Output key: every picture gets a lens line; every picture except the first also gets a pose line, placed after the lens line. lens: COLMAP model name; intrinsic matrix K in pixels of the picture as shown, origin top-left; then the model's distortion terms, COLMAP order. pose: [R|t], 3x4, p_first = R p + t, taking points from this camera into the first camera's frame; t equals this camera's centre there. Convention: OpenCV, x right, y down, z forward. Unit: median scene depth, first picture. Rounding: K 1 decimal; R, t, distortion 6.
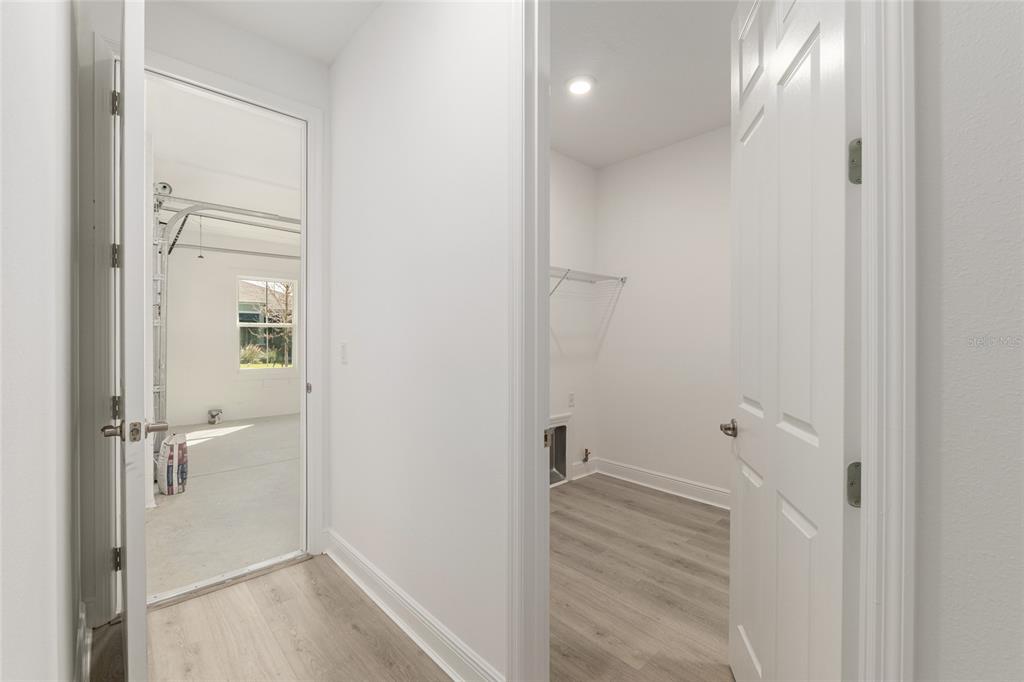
lens RADIAL K [[424.4, 0, 514.9], [0, 424.4, 341.1], [0, 0, 1]] dist [-0.002479, -0.000118]
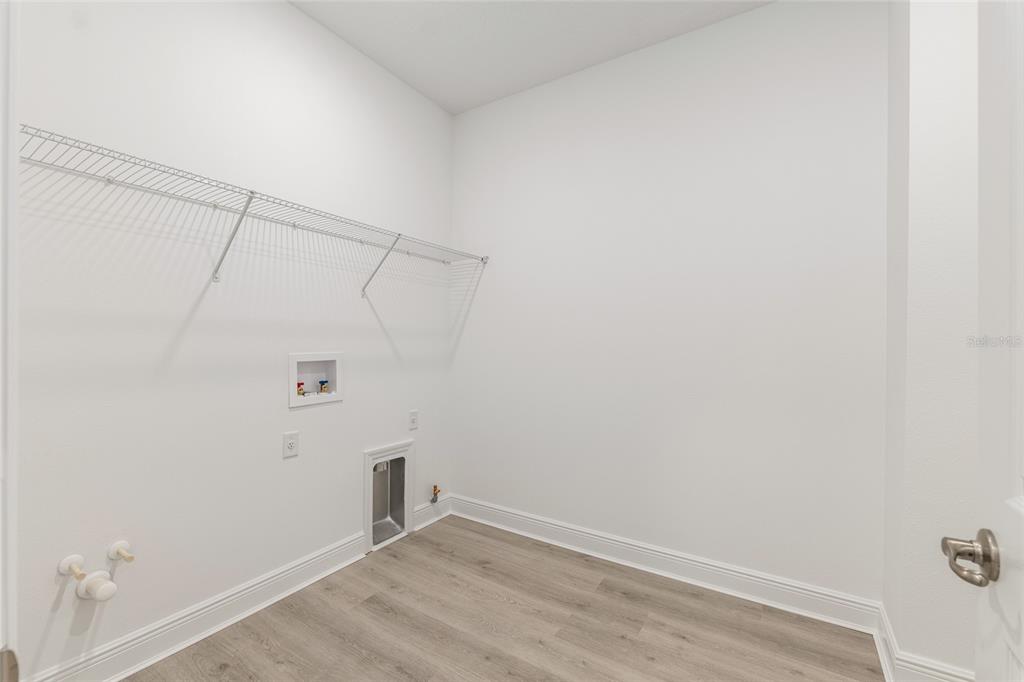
lens RADIAL K [[424.4, 0, 511.6], [0, 424.4, 344.8], [0, 0, 1]] dist [-0.002479, -0.000118]
pose [[0.969144, 0.003628, 0.246469, 0.119386], [-0.003910, 0.999992, 0.000658, 0.007088], [-0.246465, -0.001602, 0.969150, 0.258719]]
